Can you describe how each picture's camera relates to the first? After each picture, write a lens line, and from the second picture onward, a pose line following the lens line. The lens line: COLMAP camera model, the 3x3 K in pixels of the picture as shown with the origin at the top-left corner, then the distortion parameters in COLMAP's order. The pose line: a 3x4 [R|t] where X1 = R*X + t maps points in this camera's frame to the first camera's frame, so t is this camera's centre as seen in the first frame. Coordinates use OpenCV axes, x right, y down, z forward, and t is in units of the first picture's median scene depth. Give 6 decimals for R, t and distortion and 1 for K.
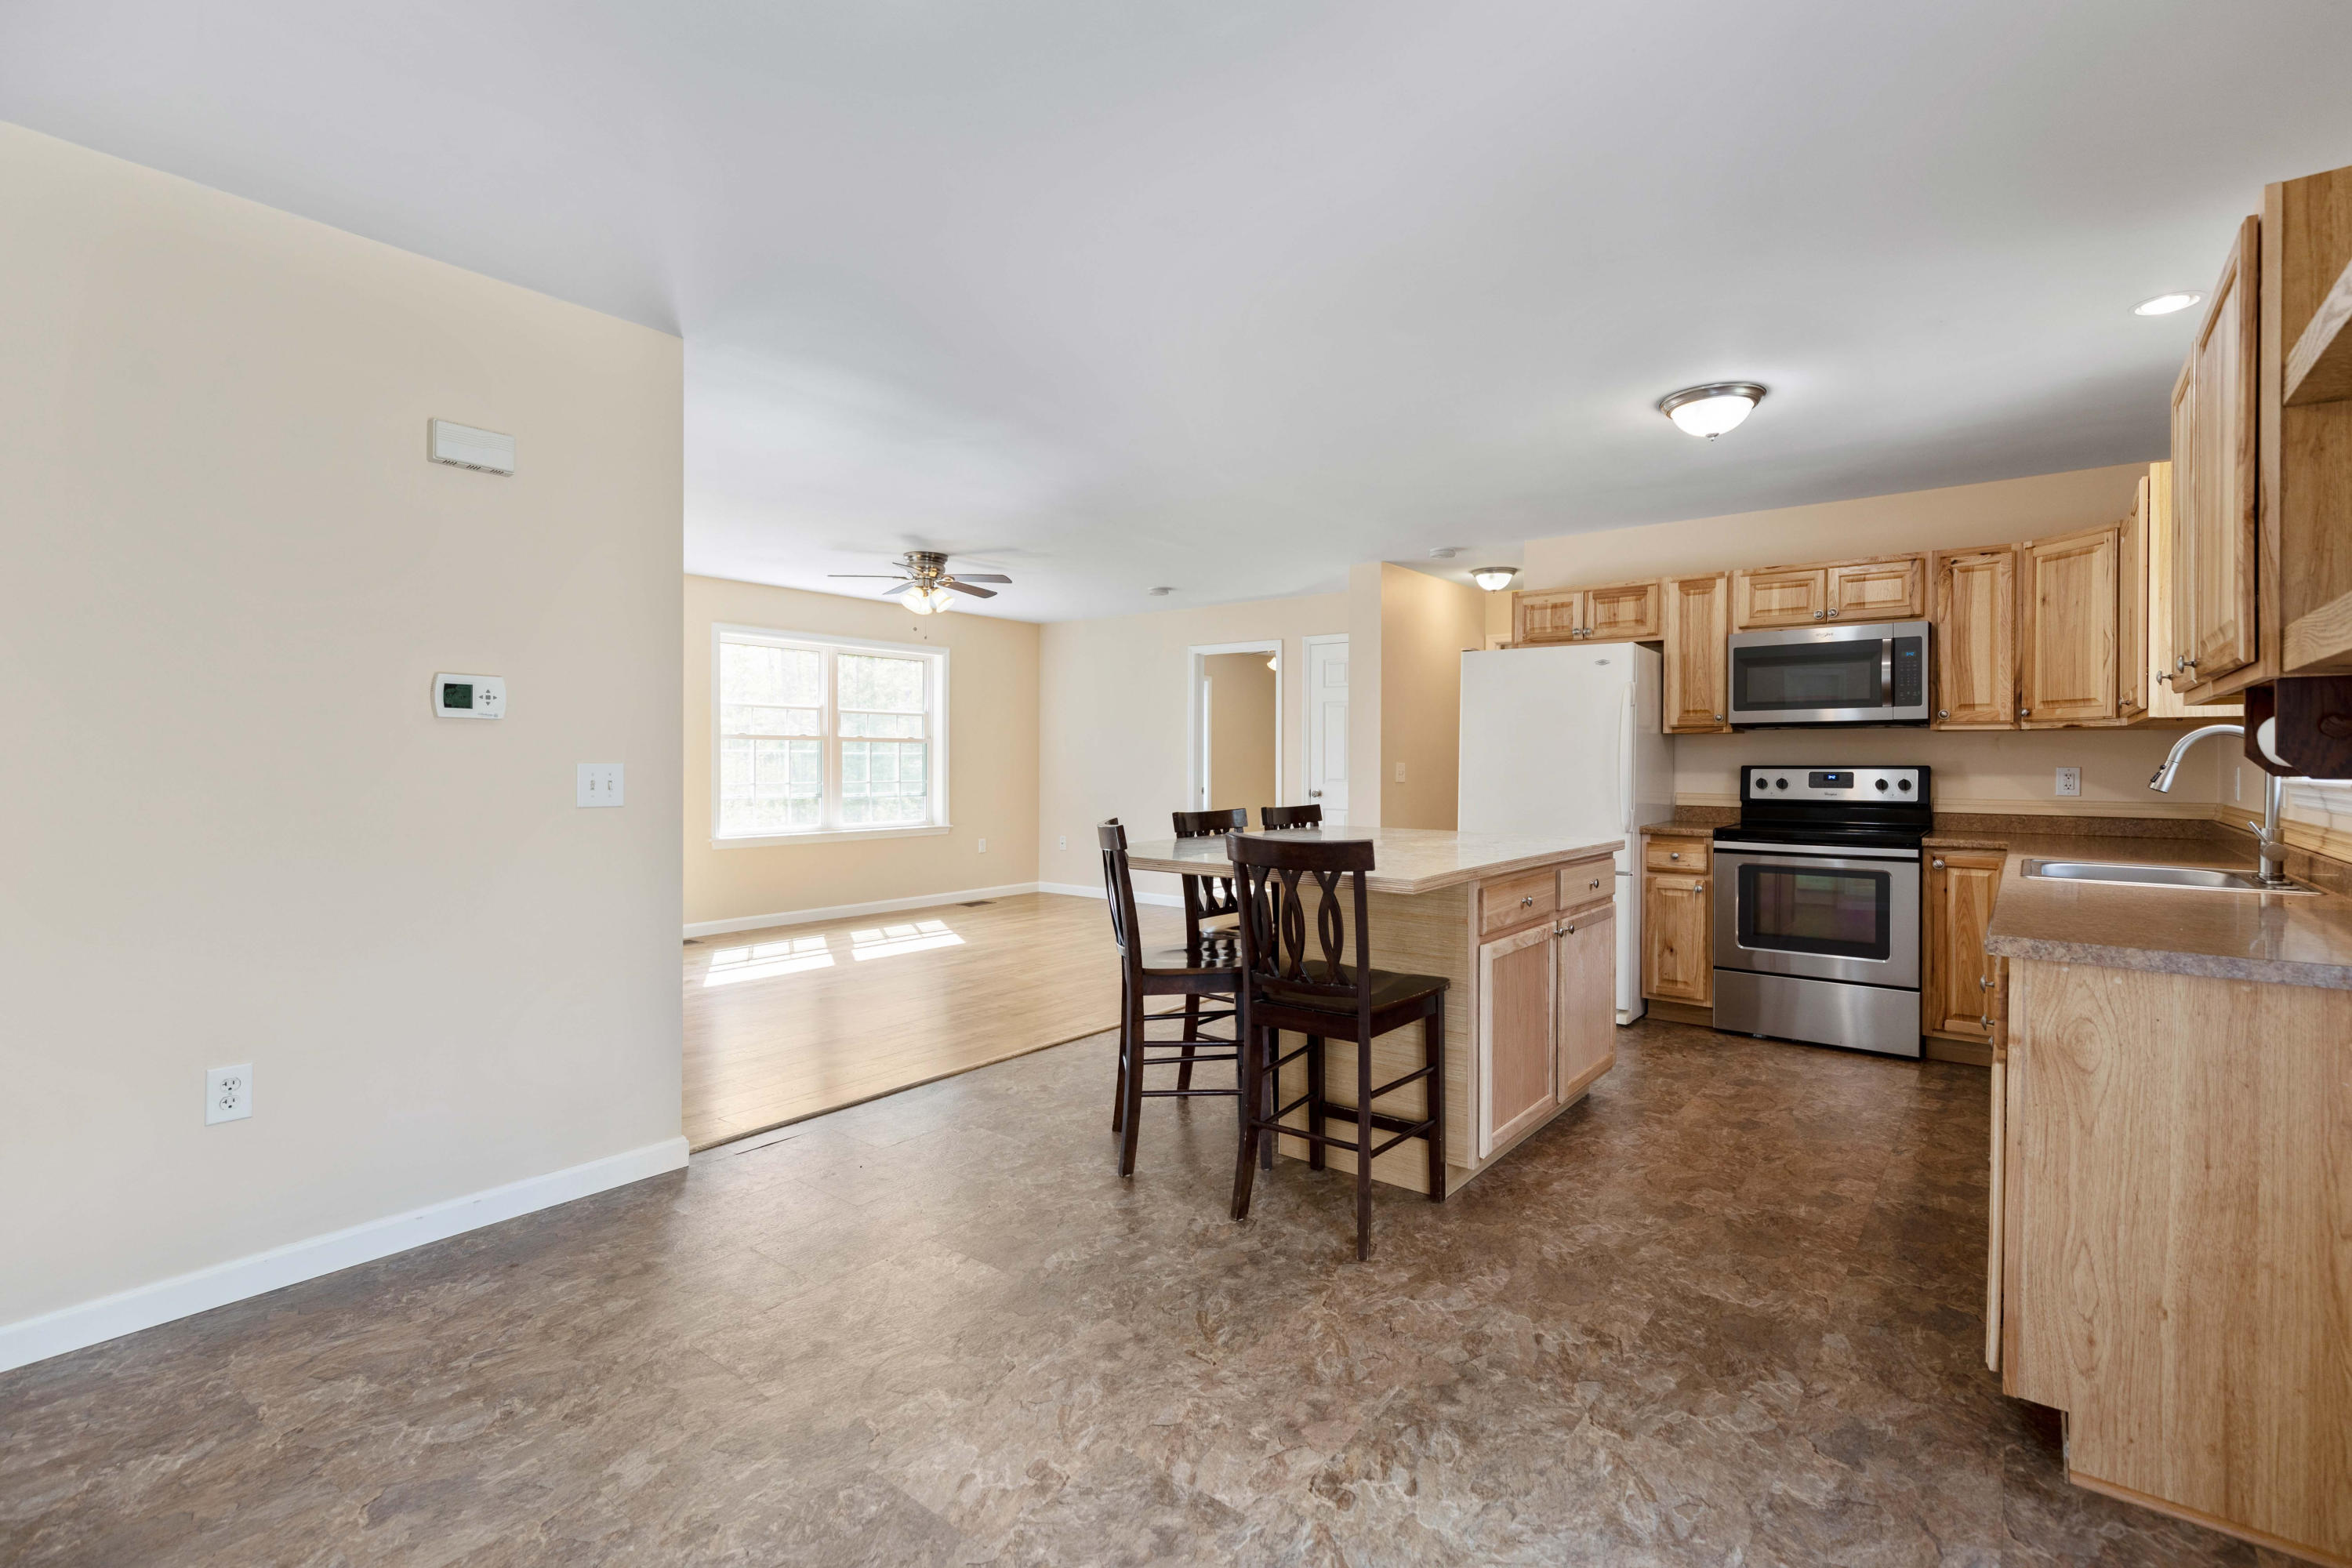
lens RADIAL K [[1066.0, 0, 1194.1], [0, 1066.0, 760.7], [0, 0, 1]] dist [0.008993, -0.000746]
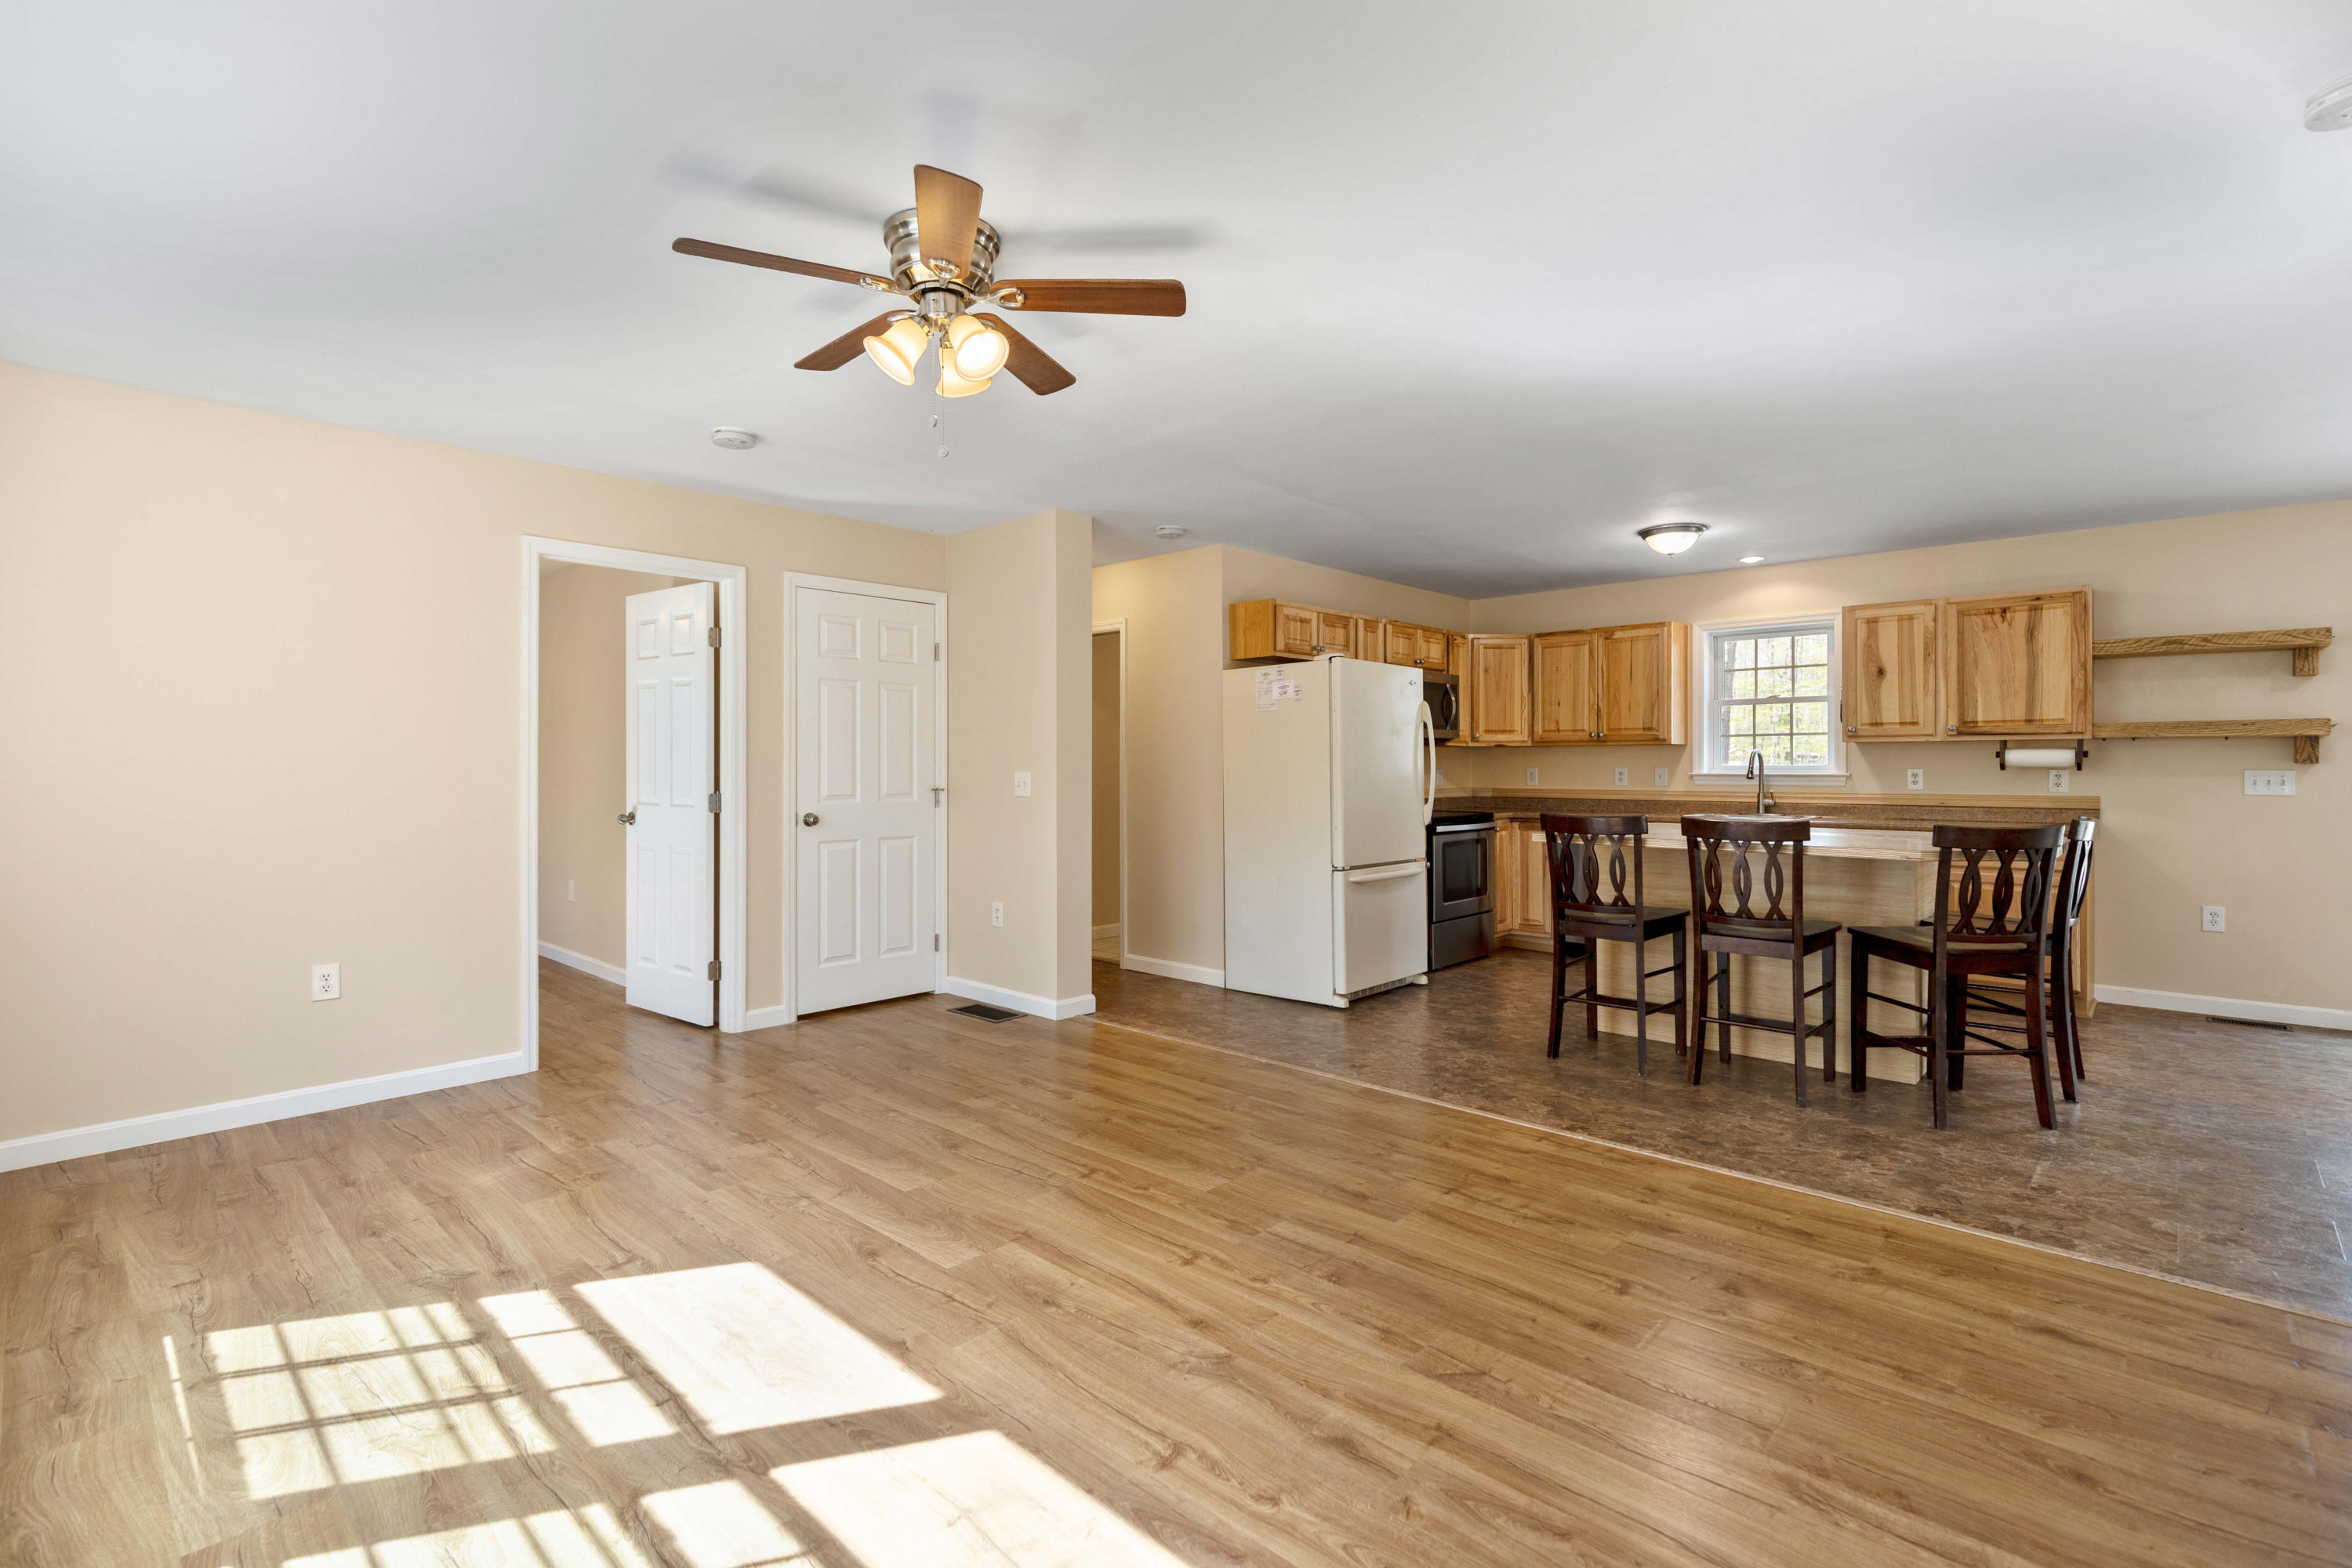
lens RADIAL K [[1066.0, 0, 1194.1], [0, 1066.0, 760.7], [0, 0, 1]] dist [0.008993, -0.000746]
pose [[0.080598, 0.000167, 0.996747, -1.011132], [0.003061, 0.999995, -0.000416, -0.007990], [-0.996742, 0.003085, 0.080597, 1.427410]]
